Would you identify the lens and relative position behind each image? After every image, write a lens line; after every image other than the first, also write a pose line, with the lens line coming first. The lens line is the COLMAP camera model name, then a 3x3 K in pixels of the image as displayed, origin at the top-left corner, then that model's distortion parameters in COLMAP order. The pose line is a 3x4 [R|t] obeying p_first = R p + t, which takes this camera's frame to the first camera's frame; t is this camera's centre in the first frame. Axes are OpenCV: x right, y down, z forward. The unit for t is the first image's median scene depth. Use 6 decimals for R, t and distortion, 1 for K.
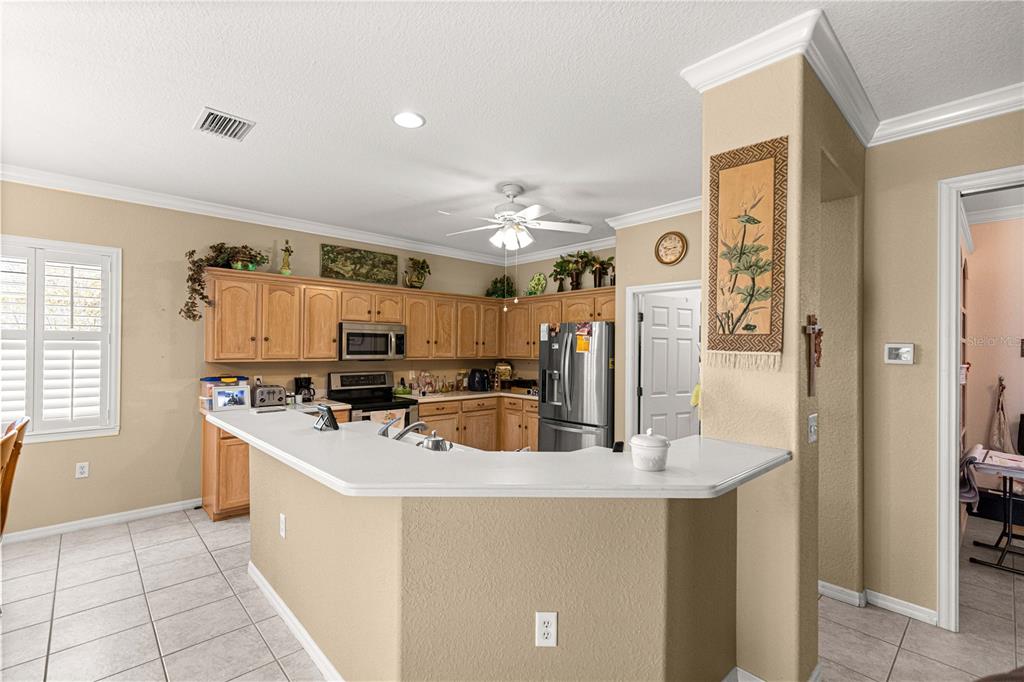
lens RADIAL K [[458.5, 0, 507.5], [0, 458.5, 345.2], [0, 0, 1]] dist [0.009018, -0.000444]
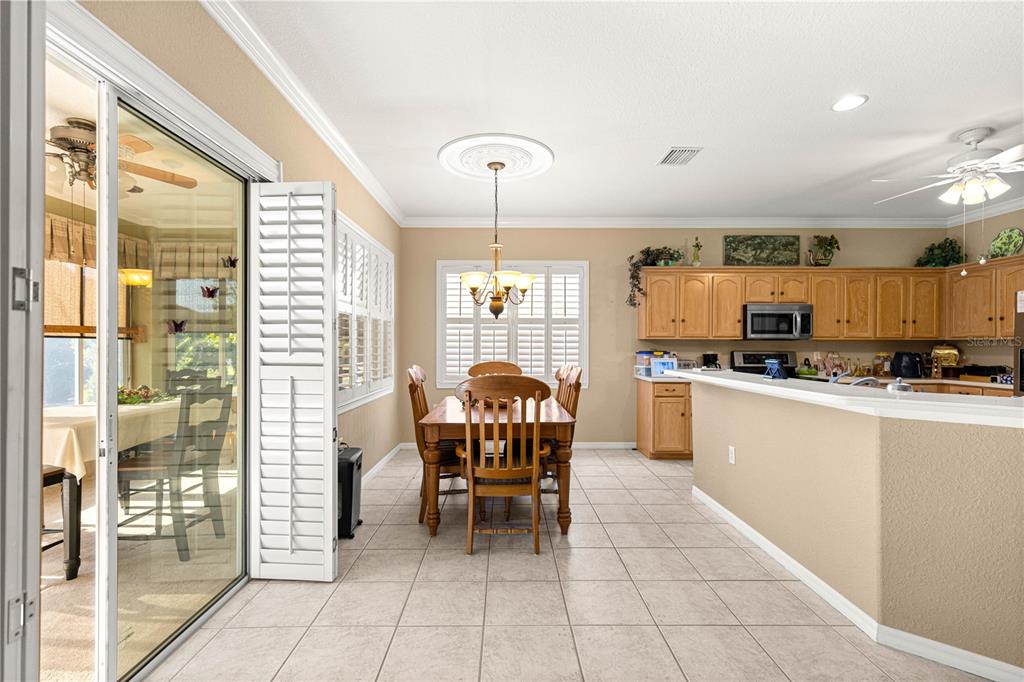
lens RADIAL K [[458.5, 0, 507.5], [0, 458.5, 345.2], [0, 0, 1]] dist [0.009018, -0.000444]
pose [[0.740871, -0.003498, -0.671638, -0.048827], [0.008058, 0.999961, 0.003680, 0.041374], [0.671599, -0.008139, 0.740870, -0.206887]]
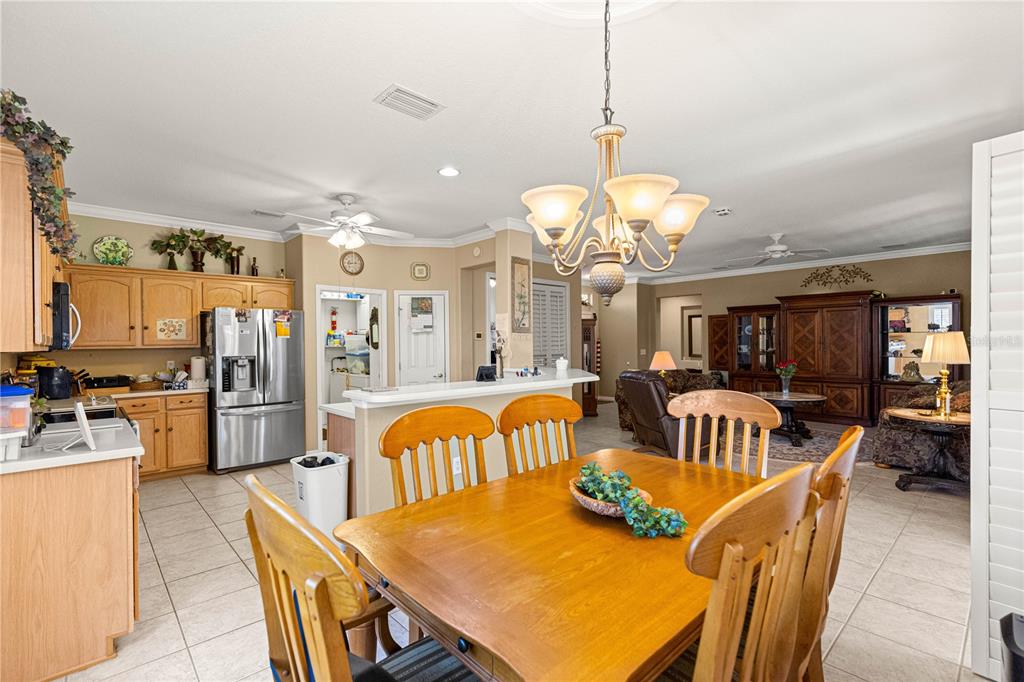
lens RADIAL K [[462.8, 0, 509.8], [0, 462.8, 345.1], [0, 0, 1]] dist [0.007561, -0.000504]
pose [[0.003118, -0.012973, 0.999911, -0.983728], [0.001333, 0.999915, 0.012969, 0.020852], [-0.999994, 0.001292, 0.003135, 0.472099]]
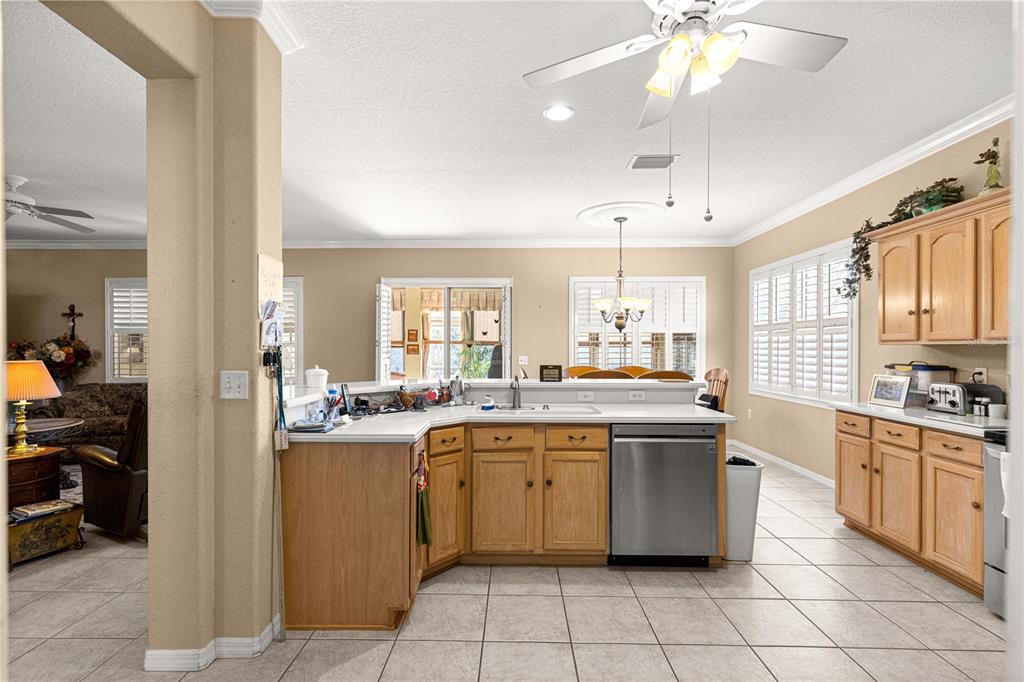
lens RADIAL K [[461.3, 0, 503.5], [0, 461.3, 350.6], [0, 0, 1]] dist [0.008806, -0.000198]
pose [[-0.692516, -0.003758, -0.721393, 0.391234], [-0.000951, 0.999990, -0.004296, 0.046089], [0.721402, -0.002290, -0.692513, 0.973096]]
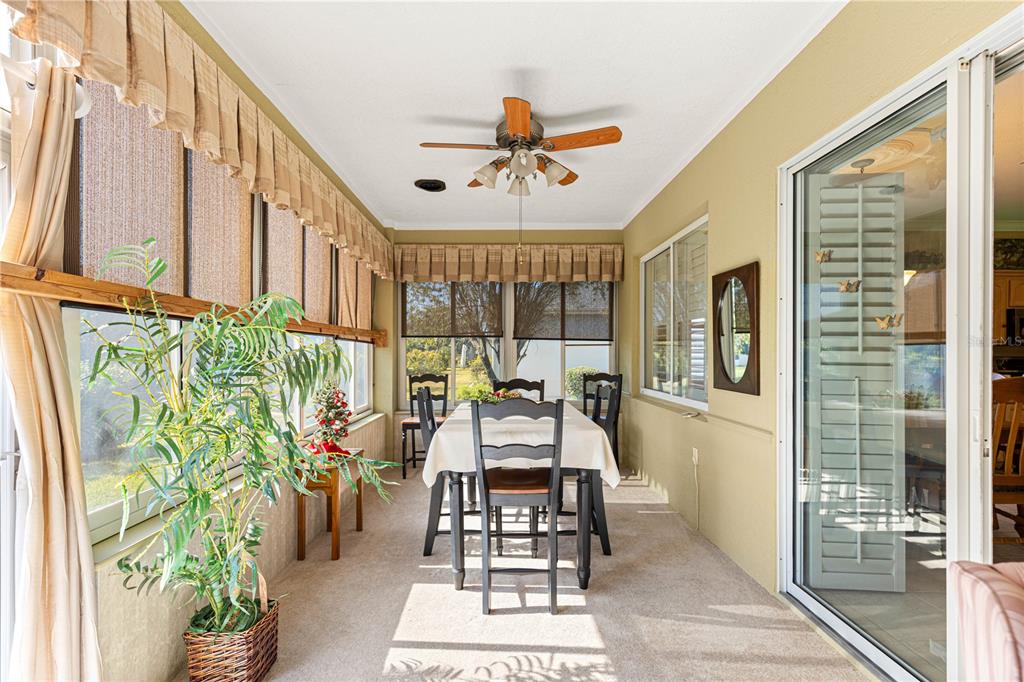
lens RADIAL K [[478.0, 0, 509.3], [0, 478.0, 346.1], [0, 0, 1]] dist [0.009087, -0.000812]
pose [[0.753805, -0.014198, -0.656944, -0.532621], [0.006080, 0.999874, -0.014632, 0.048919], [0.657070, 0.007035, 0.753797, -0.641744]]
